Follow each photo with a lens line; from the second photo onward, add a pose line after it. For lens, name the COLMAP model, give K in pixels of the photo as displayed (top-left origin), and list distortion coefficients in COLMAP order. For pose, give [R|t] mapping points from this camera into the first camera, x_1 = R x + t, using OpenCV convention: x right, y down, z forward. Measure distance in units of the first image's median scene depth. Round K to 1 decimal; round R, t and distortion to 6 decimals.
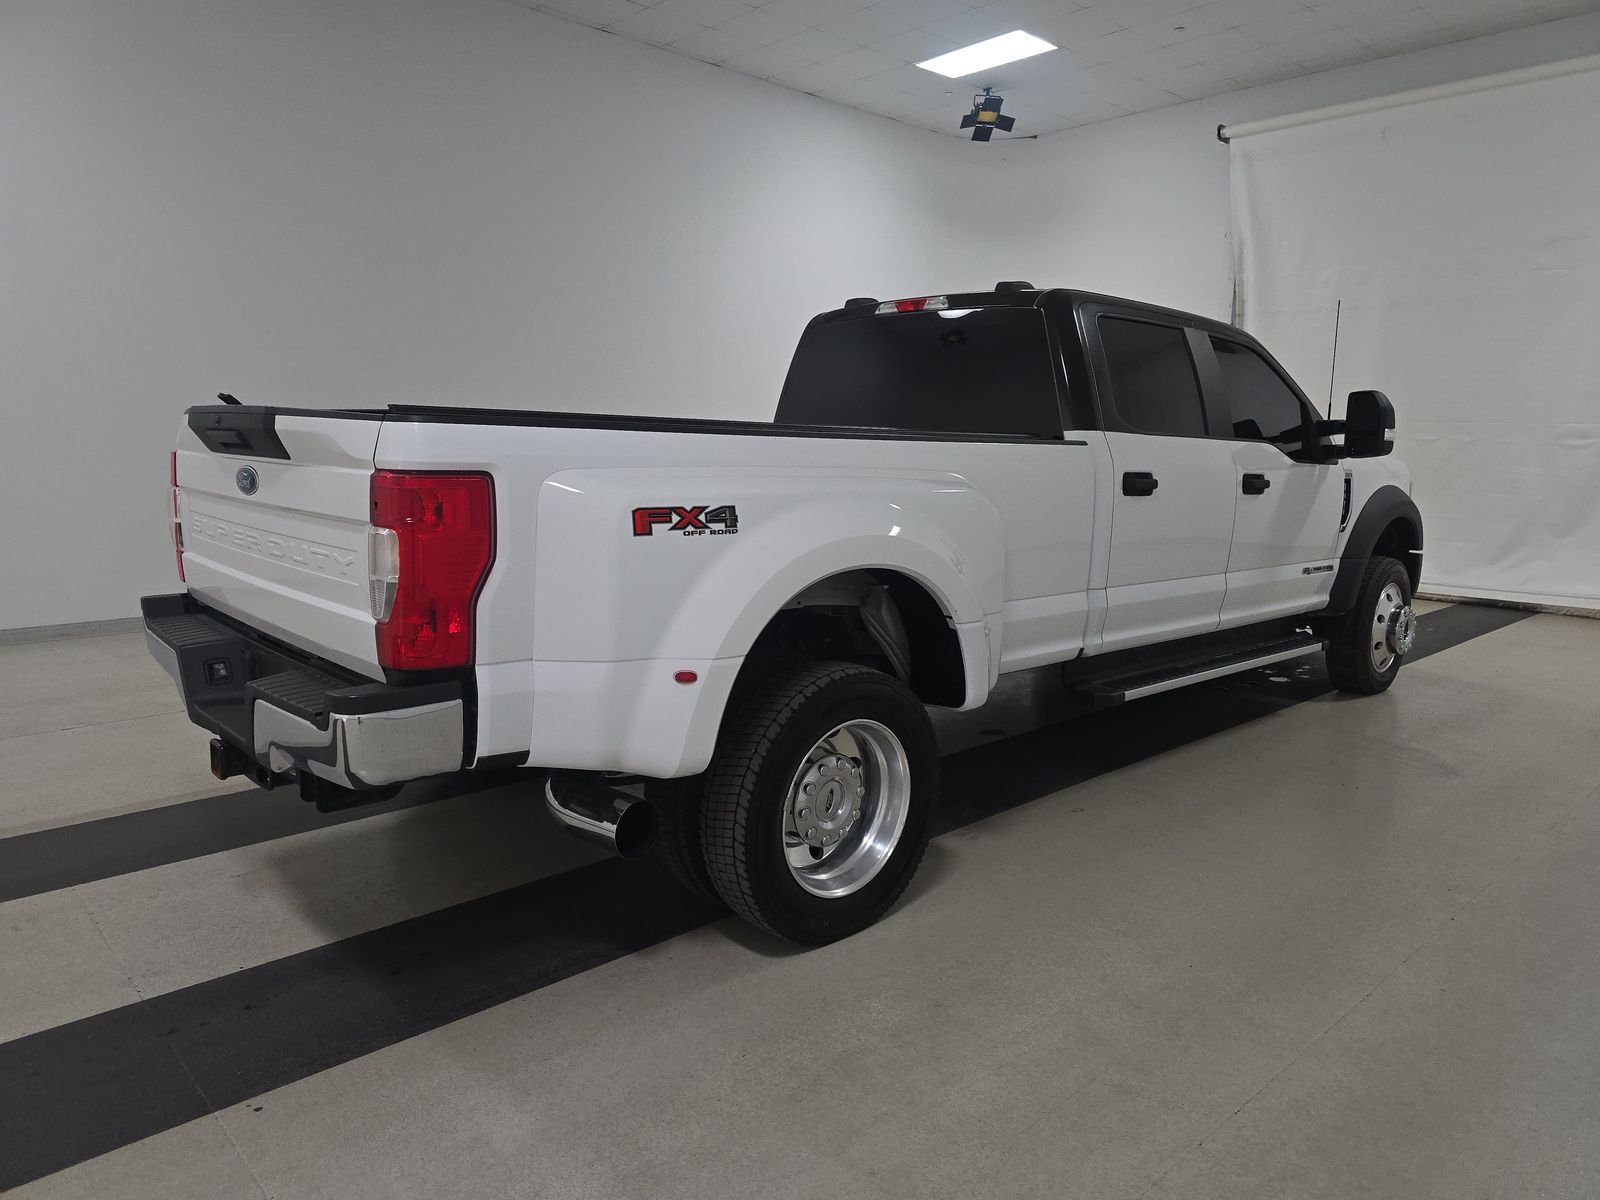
lens RADIAL K [[1065.3, 0, 811.0], [0, 1065.3, 600.0], [0, 0, 1]] dist [0.051150, -0.040935]
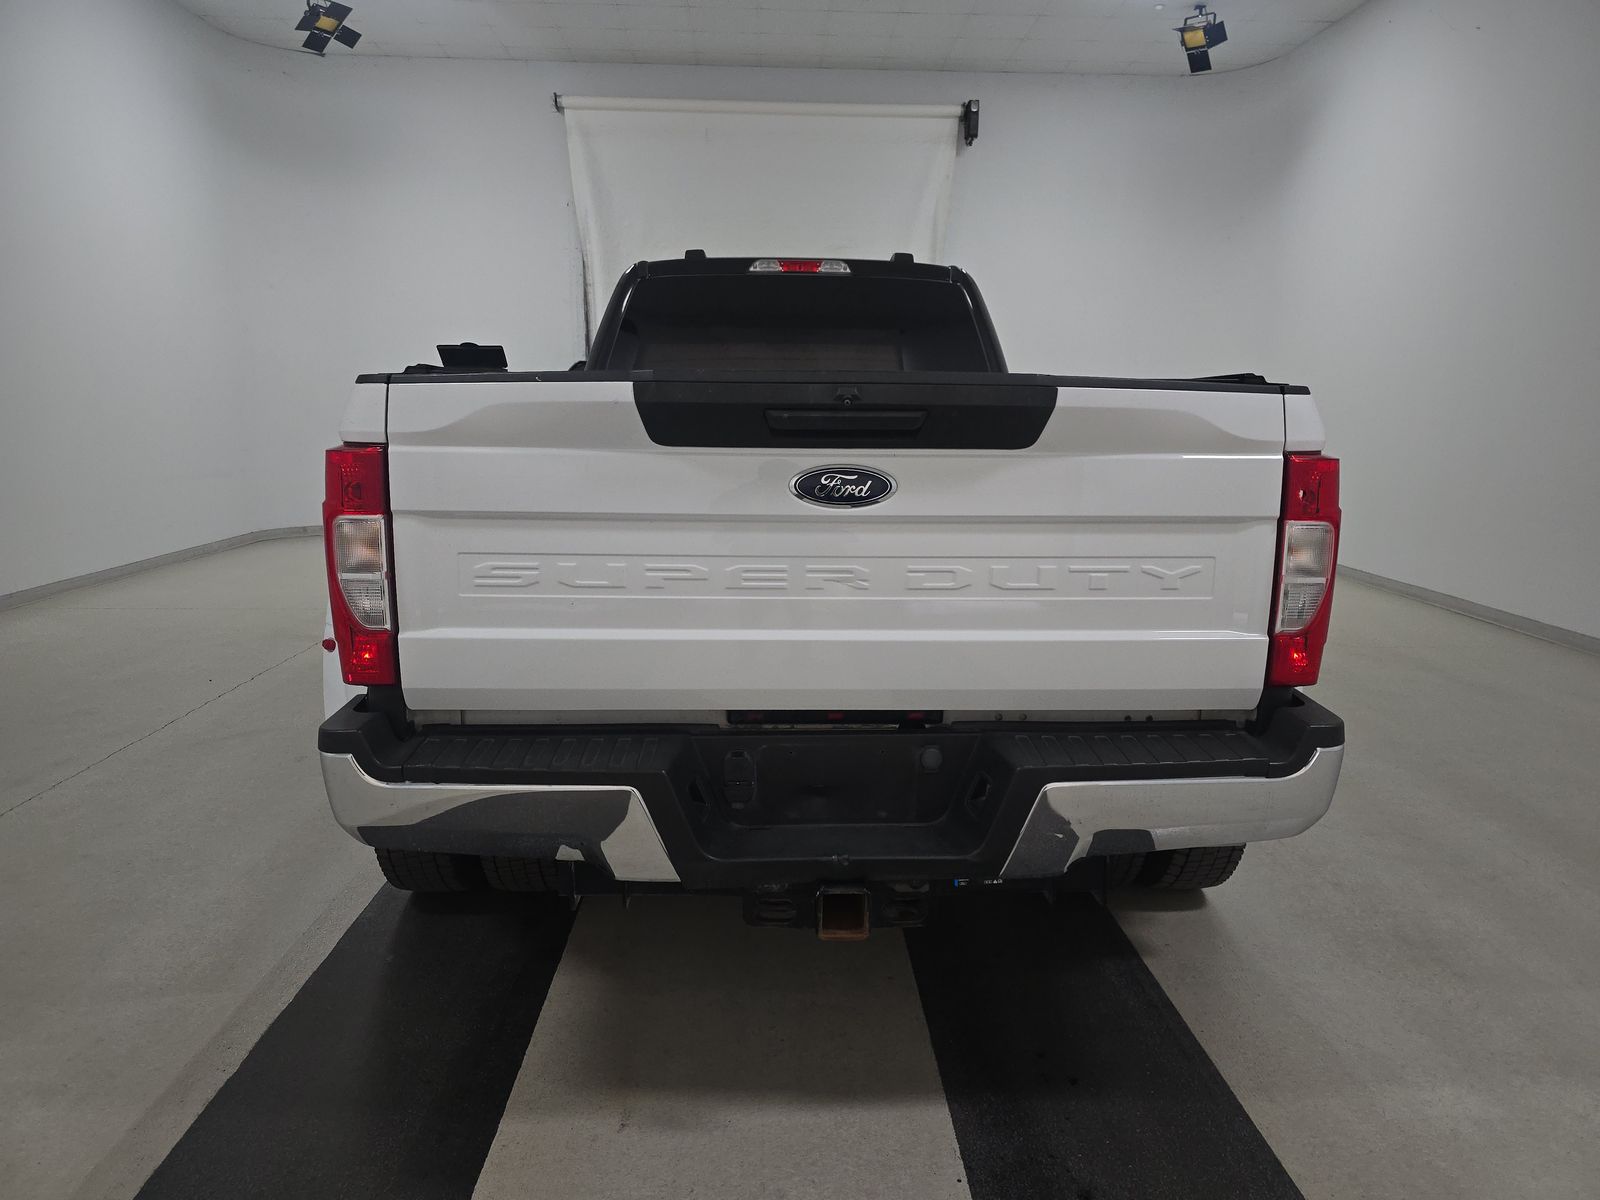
lens RADIAL K [[1065.3, 0, 811.0], [0, 1065.3, 600.0], [0, 0, 1]] dist [0.051150, -0.040935]
pose [[0.659560, -0.145296, 0.737475, -0.639436], [0.120335, 0.988895, 0.087209, -0.062815], [-0.741957, 0.031225, 0.669720, 0.360722]]
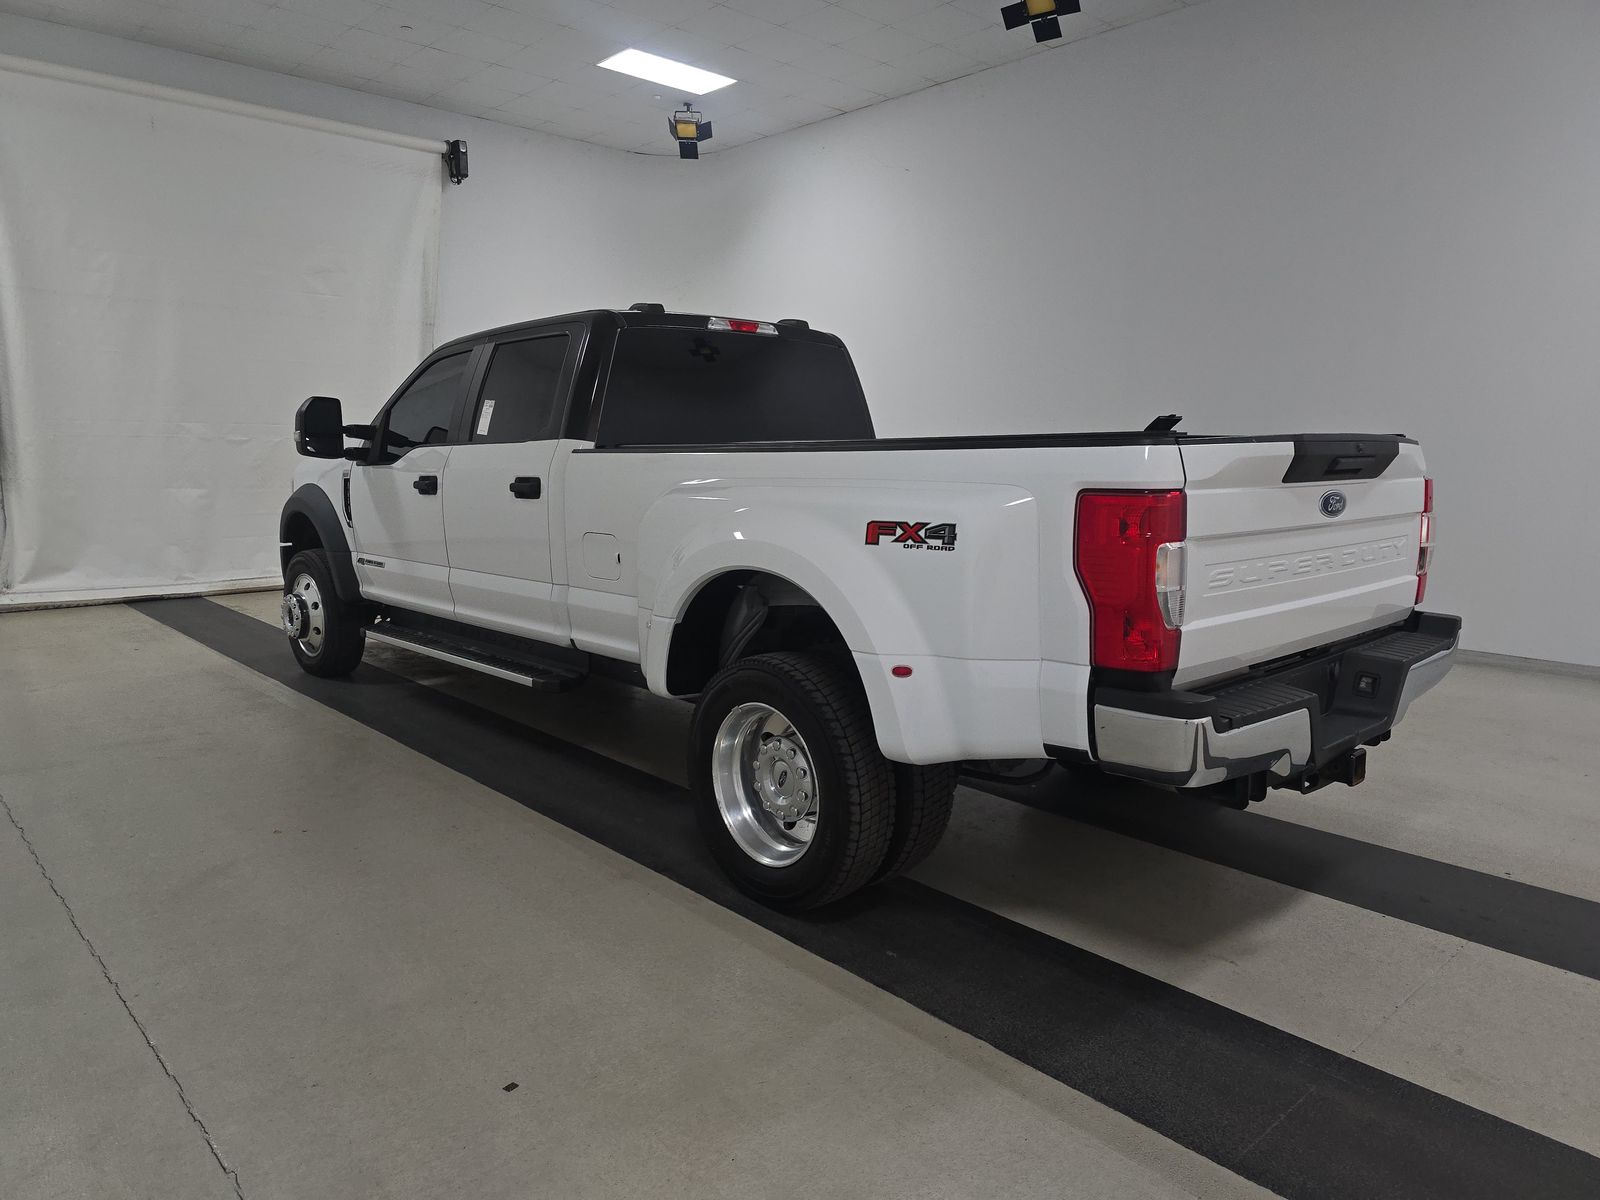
lens RADIAL K [[1065.3, 0, 811.0], [0, 1065.3, 600.0], [0, 0, 1]] dist [0.051150, -0.040935]
pose [[0.011163, -0.163673, 0.986452, -0.993345], [0.154380, 0.974967, 0.160020, -0.167150], [-0.987949, 0.150502, 0.036151, 0.925427]]
